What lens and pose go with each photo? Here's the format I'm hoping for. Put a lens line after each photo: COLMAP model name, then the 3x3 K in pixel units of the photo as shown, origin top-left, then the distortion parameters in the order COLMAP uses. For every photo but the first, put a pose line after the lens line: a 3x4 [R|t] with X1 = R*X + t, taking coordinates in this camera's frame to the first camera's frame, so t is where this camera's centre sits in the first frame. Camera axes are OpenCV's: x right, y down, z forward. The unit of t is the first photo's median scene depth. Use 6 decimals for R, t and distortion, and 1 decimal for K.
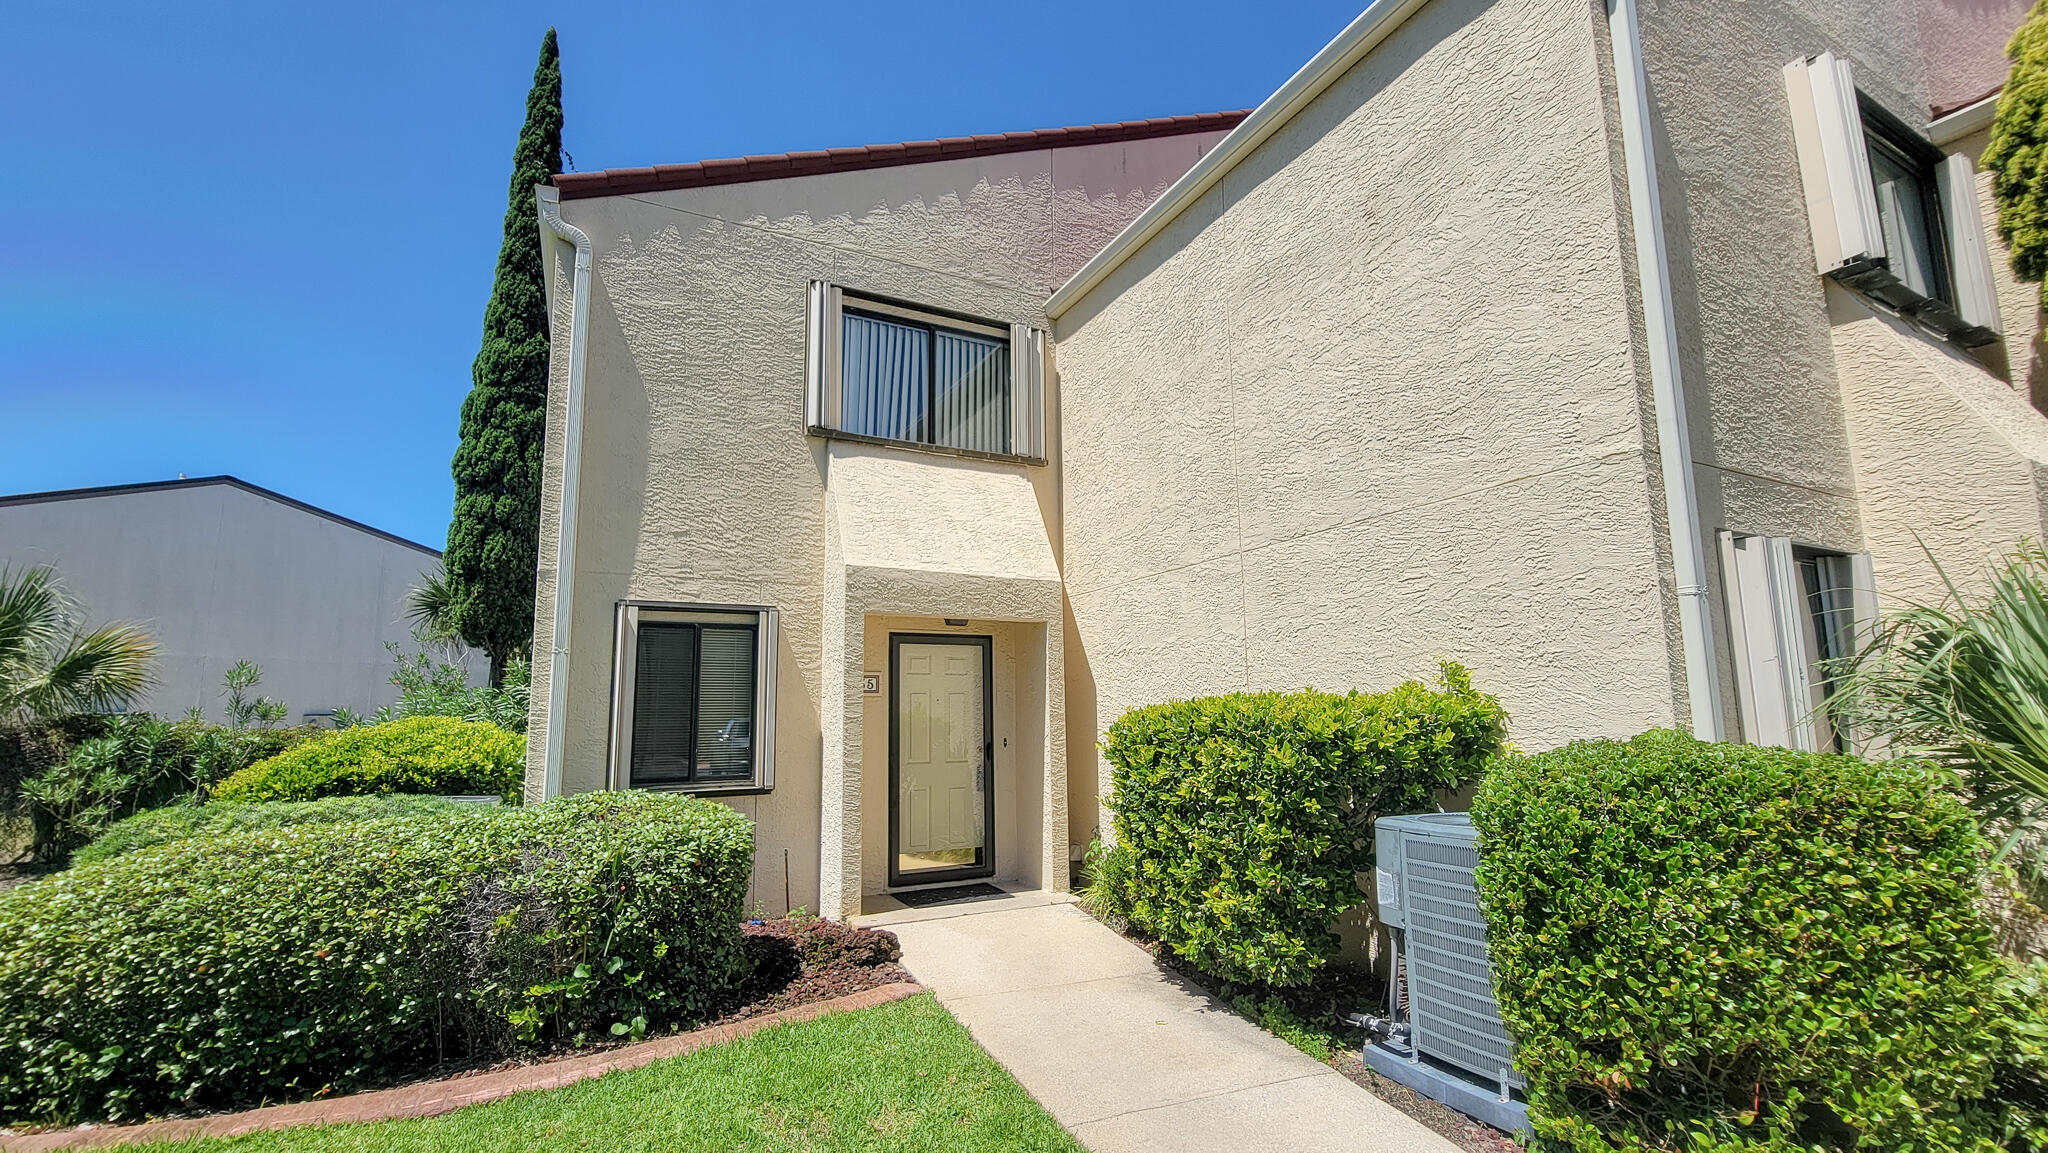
lens RADIAL K [[836.8, 0, 1015.3], [0, 836.8, 606.8], [0, 0, 1]] dist [-0.007307, 0.000238]
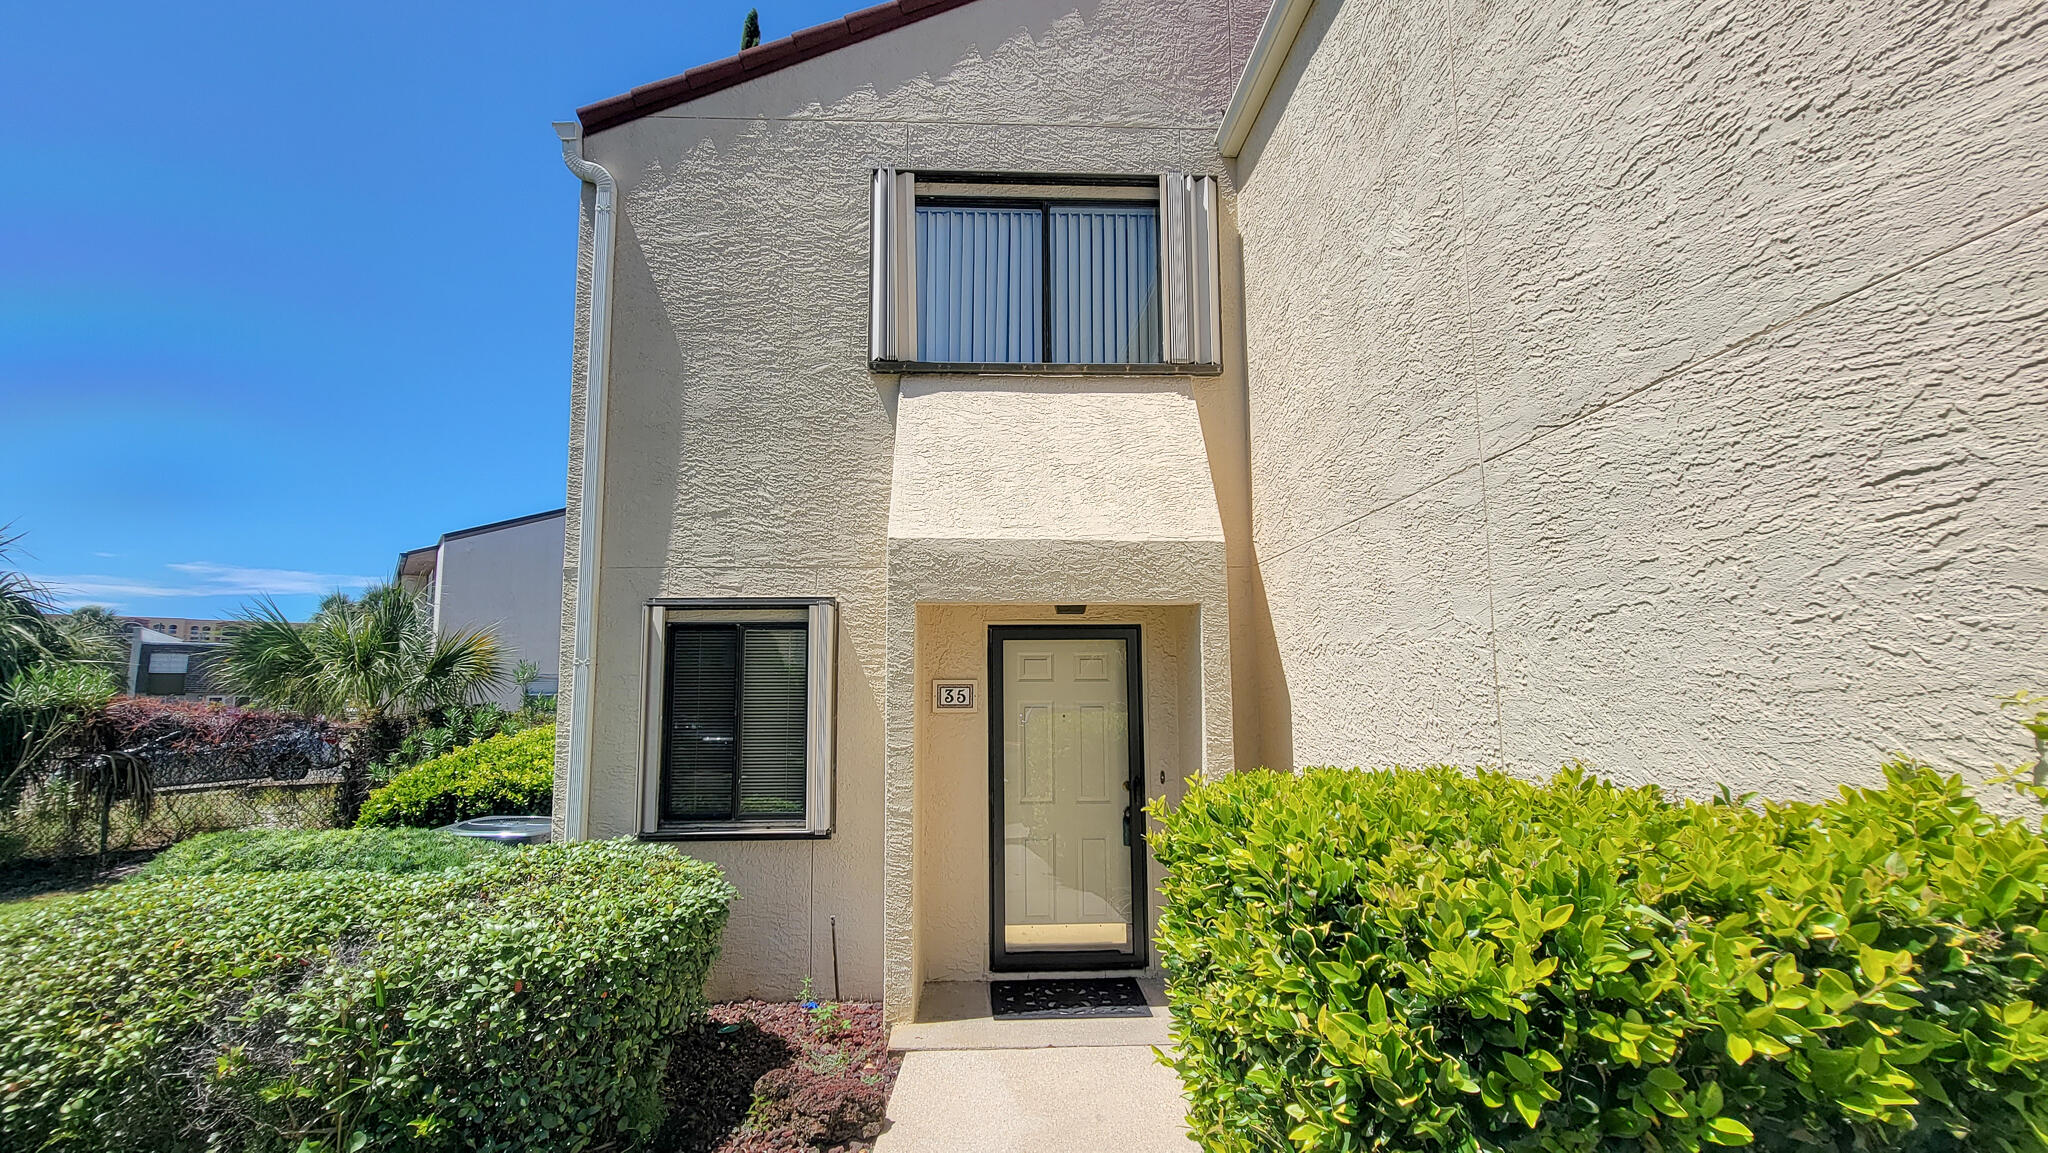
lens RADIAL K [[836.8, 0, 1015.3], [0, 836.8, 606.8], [0, 0, 1]] dist [-0.007307, 0.000238]
pose [[0.912701, -0.033906, -0.407220, 0.179110], [0.047571, 0.998592, 0.023475, -0.002330], [0.405850, -0.040798, 0.913029, 0.347328]]
